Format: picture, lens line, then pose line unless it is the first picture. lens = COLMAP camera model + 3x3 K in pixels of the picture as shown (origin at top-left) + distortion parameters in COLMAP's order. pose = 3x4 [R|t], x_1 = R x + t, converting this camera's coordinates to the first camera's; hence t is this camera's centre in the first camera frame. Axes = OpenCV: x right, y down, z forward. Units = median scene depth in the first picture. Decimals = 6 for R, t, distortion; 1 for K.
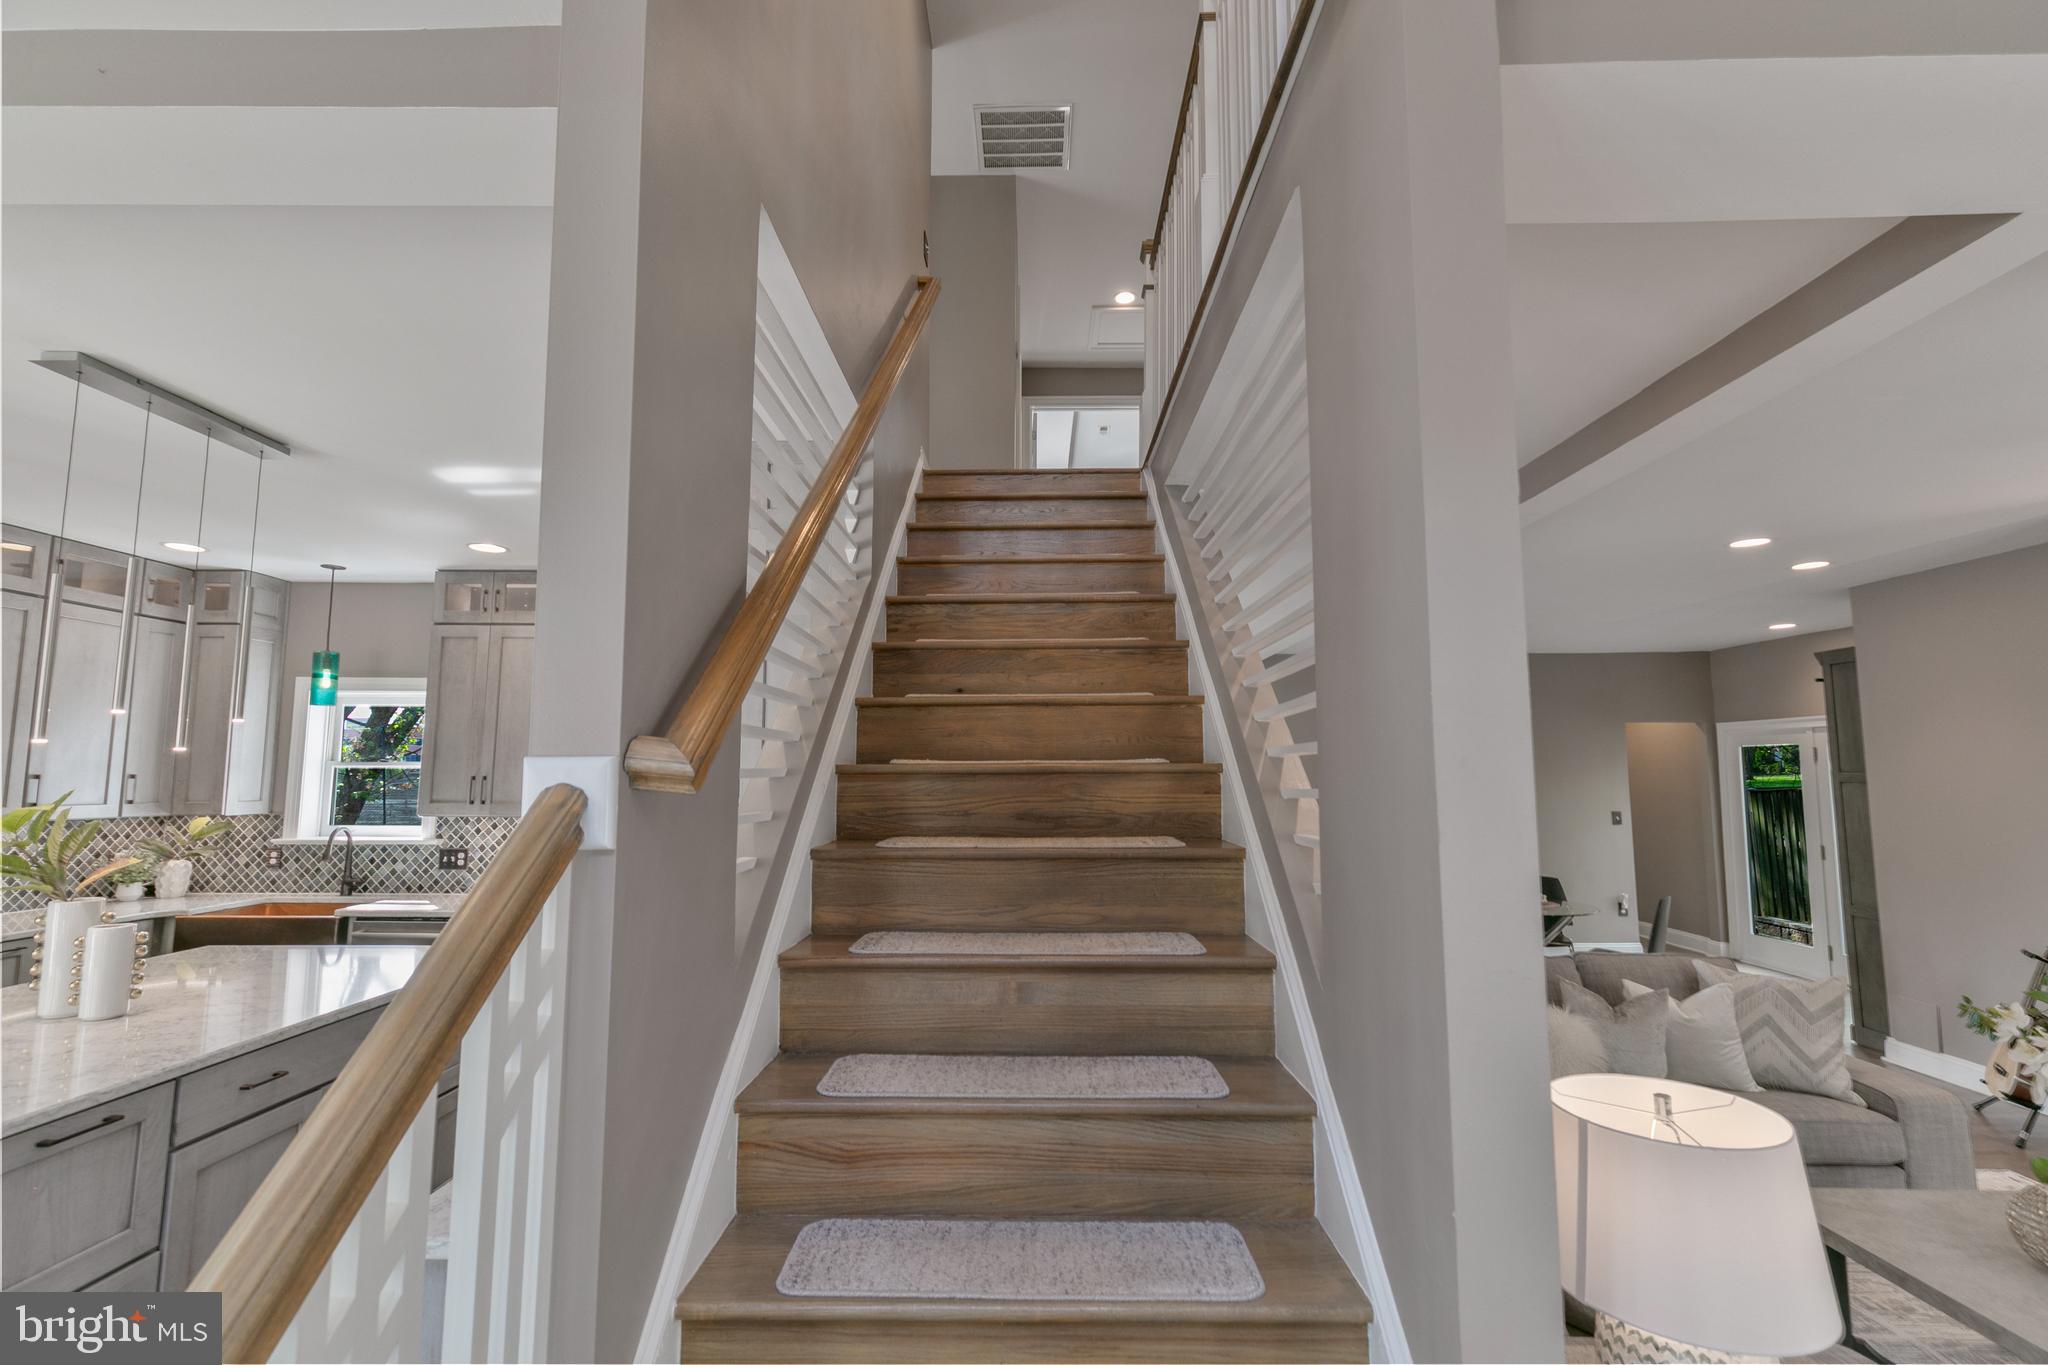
lens RADIAL K [[921.6, 0, 1019.7], [0, 921.6, 682.2], [0, 0, 1]] dist [0.003800, -0.000493]
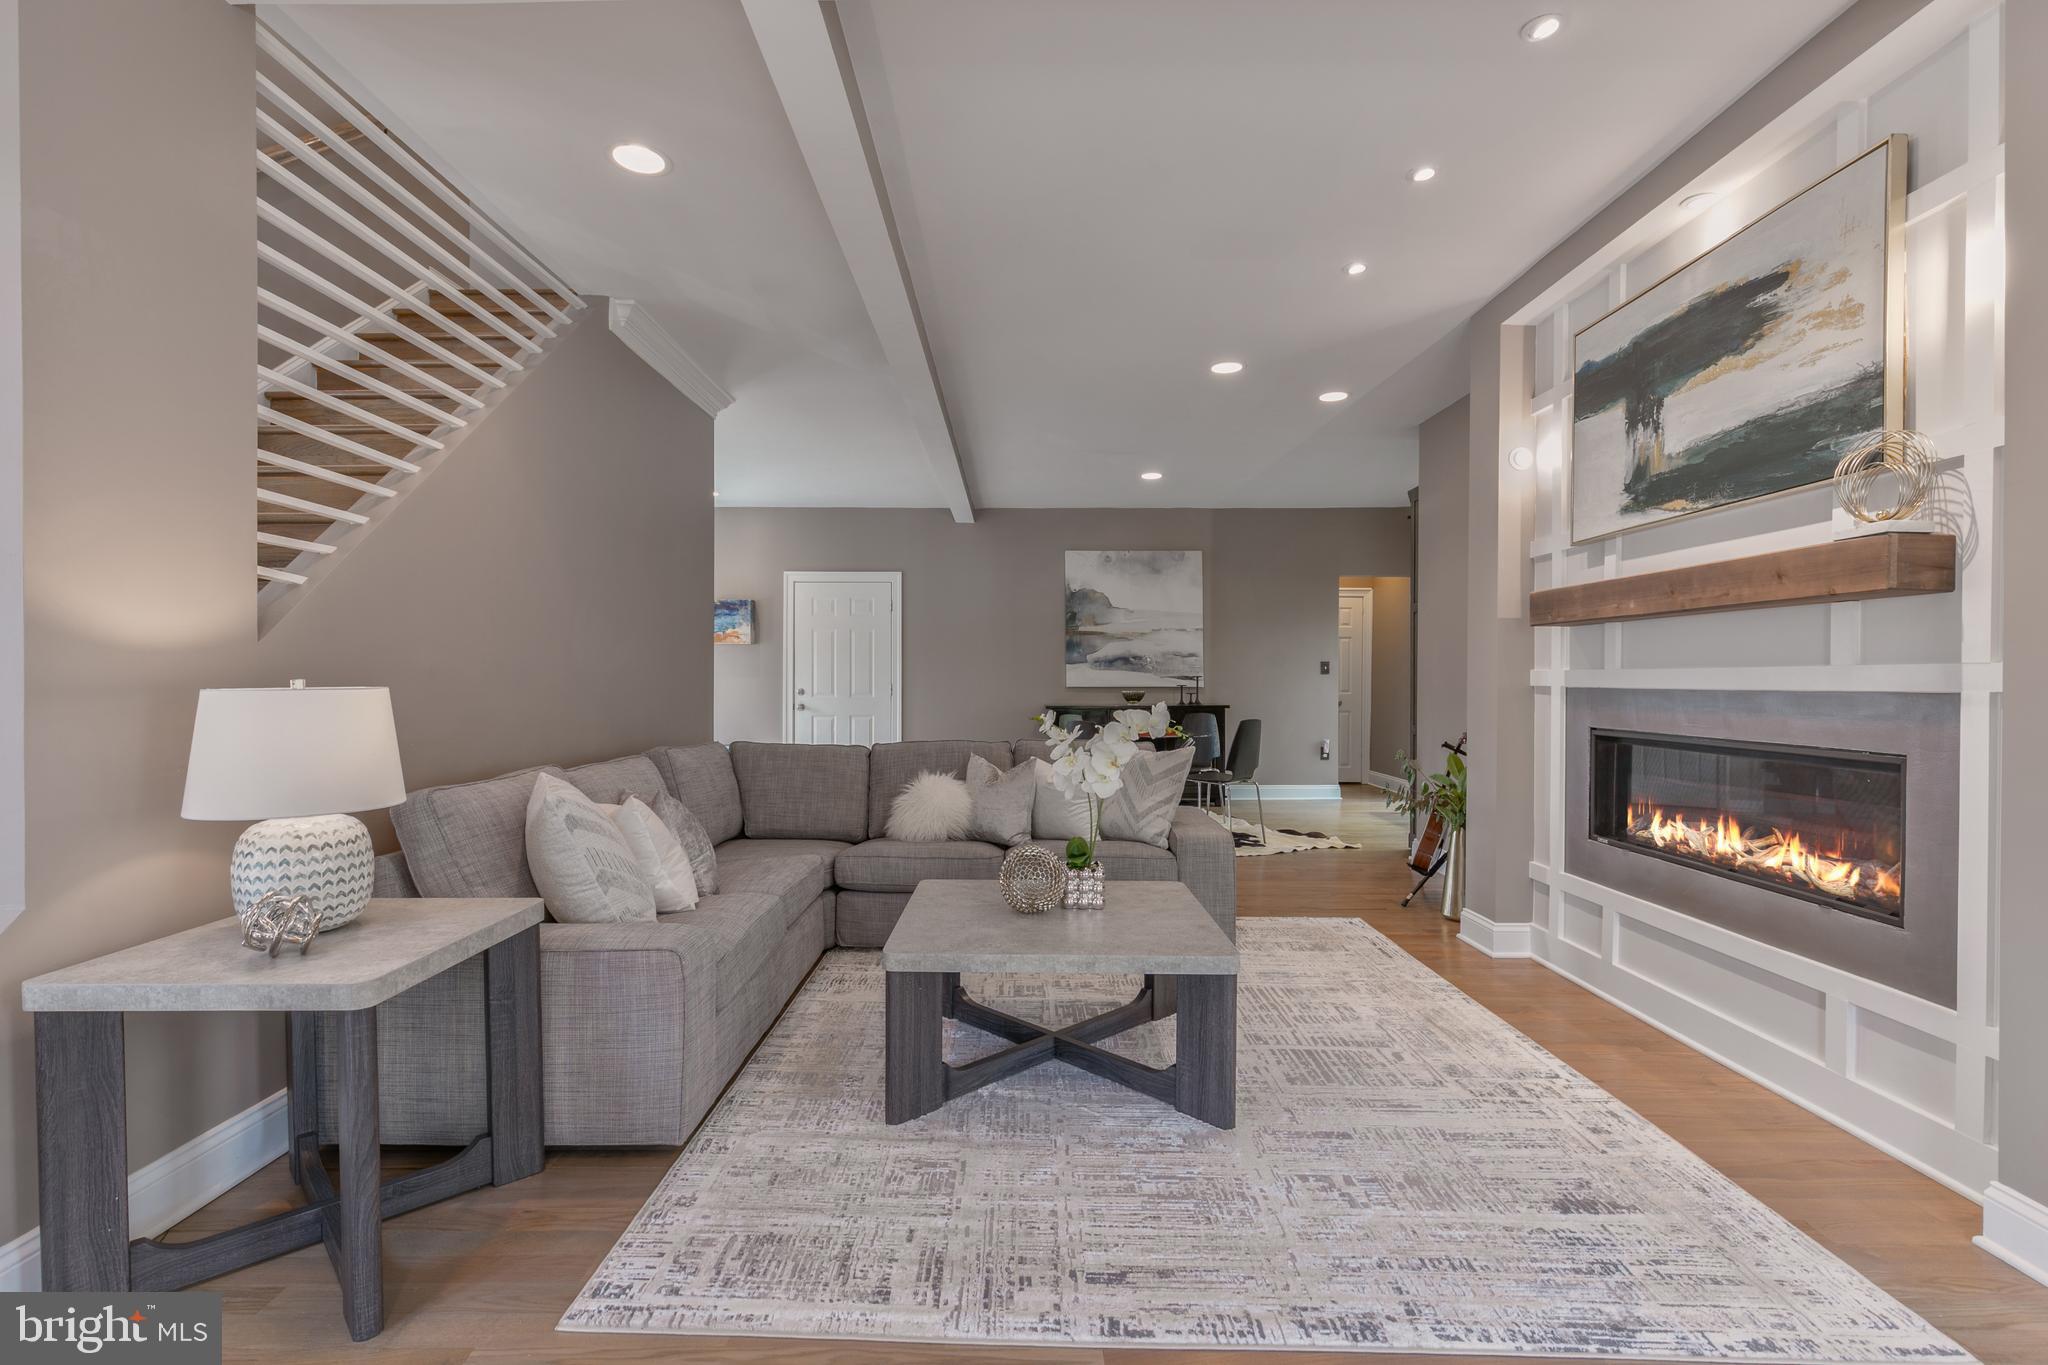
lens RADIAL K [[951.5, 0, 1027.7], [0, 951.5, 684.0], [0, 0, 1]] dist [-0.000951, -0.001422]
pose [[0.999818, 0.001252, 0.019026, 0.674525], [-0.003297, 0.994162, 0.107844, 0.116636], [-0.018780, -0.107887, 0.993986, -0.155652]]
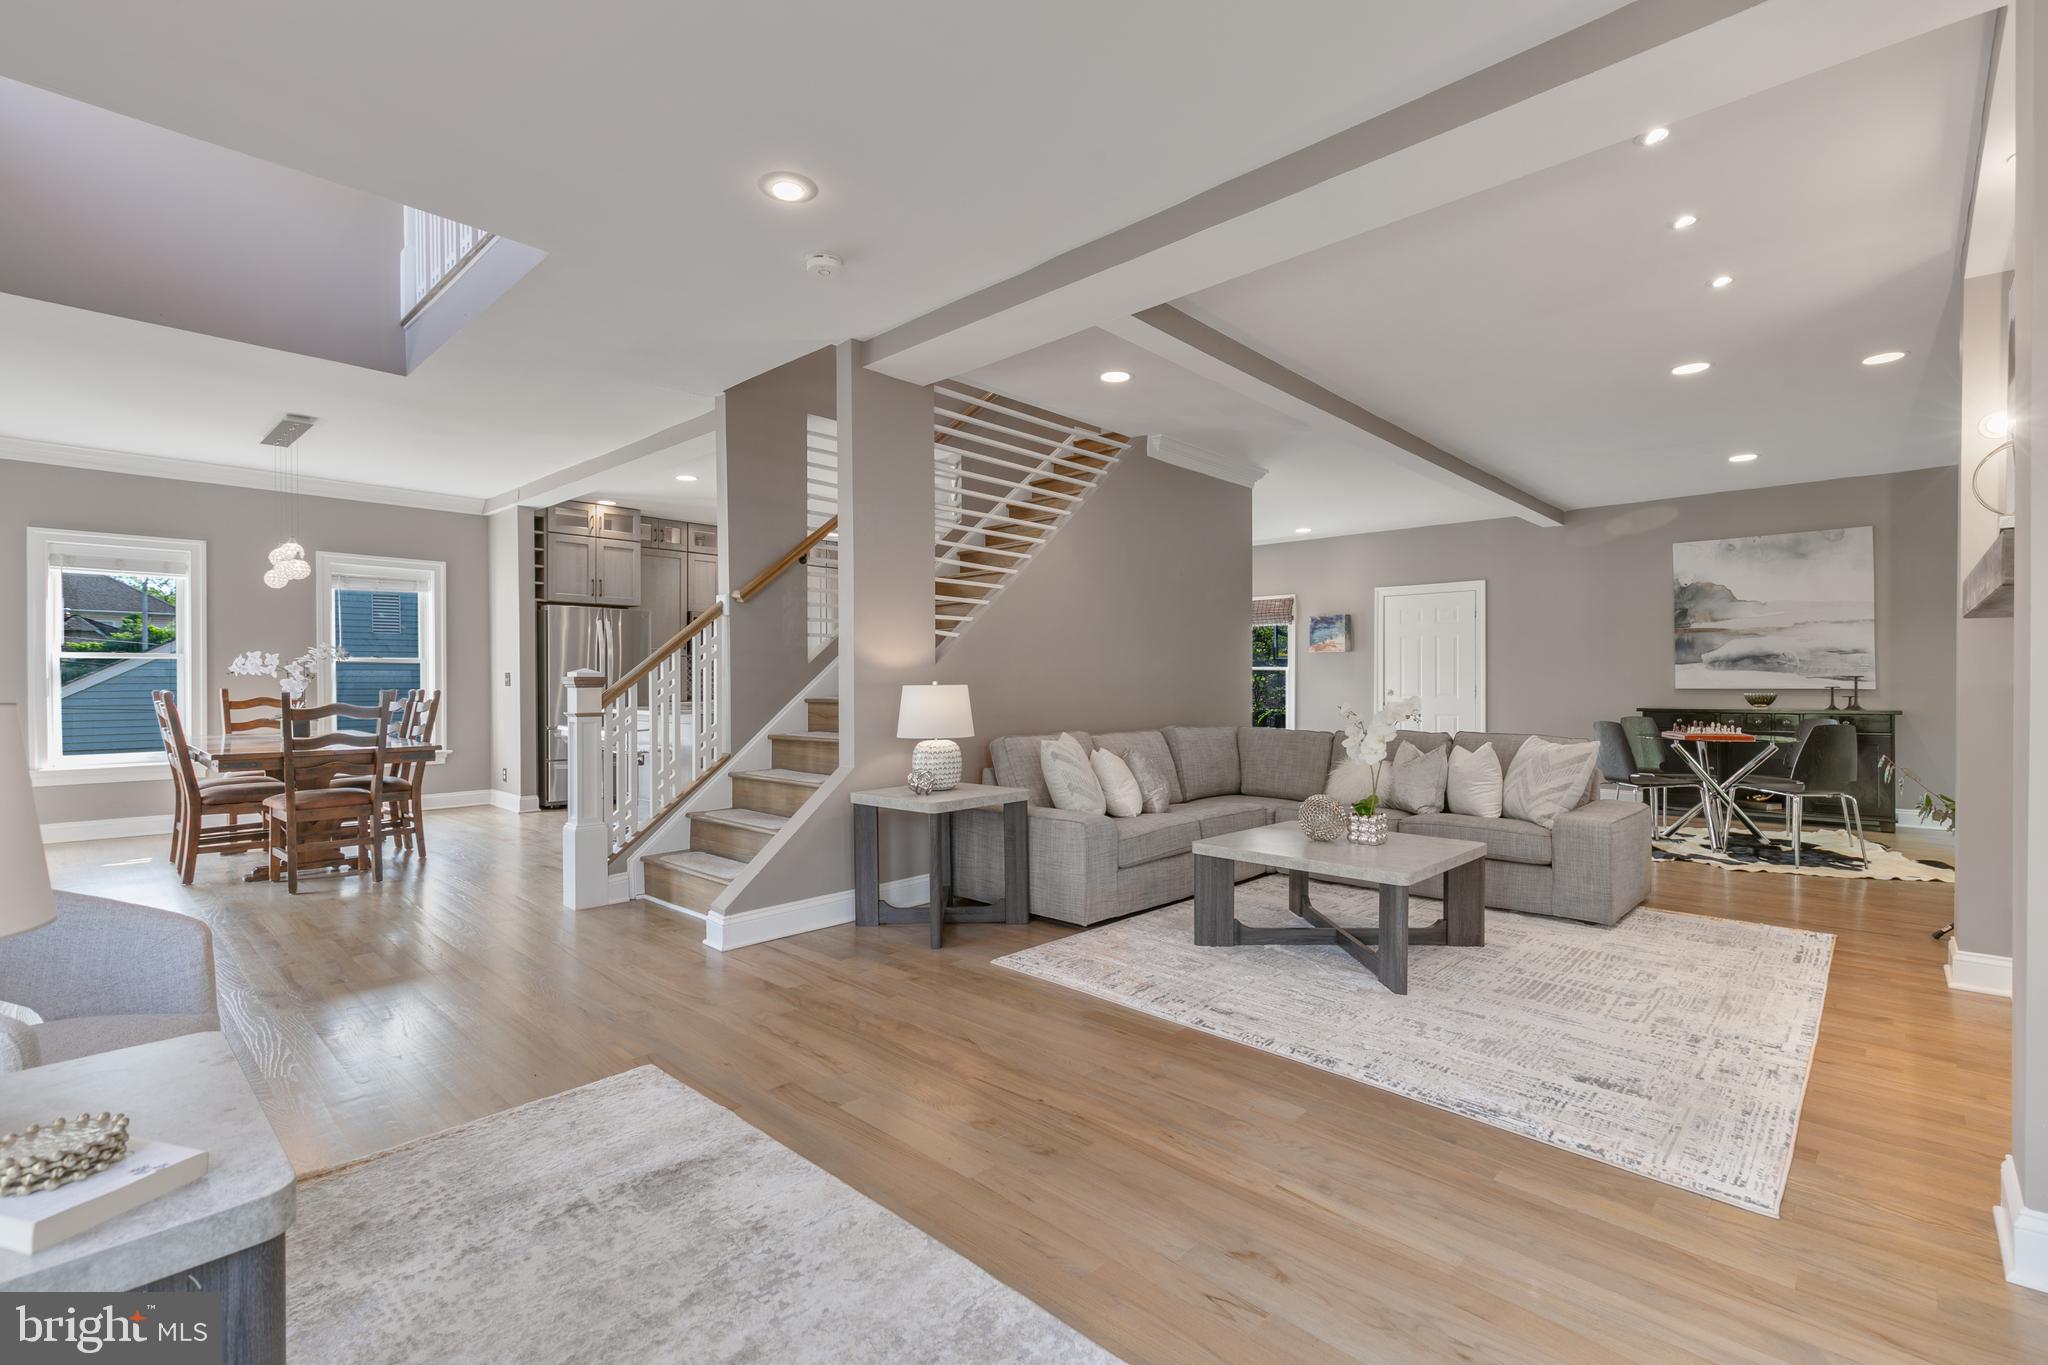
lens RADIAL K [[921.6, 0, 1014.7], [0, 921.6, 684.6], [0, 0, 1]] dist [0.003800, -0.000493]
pose [[0.734408, -0.000746, -0.678708, 1.173554], [0.071844, 0.994467, 0.076647, 0.092424], [0.674895, -0.105052, 0.730397, -0.429231]]
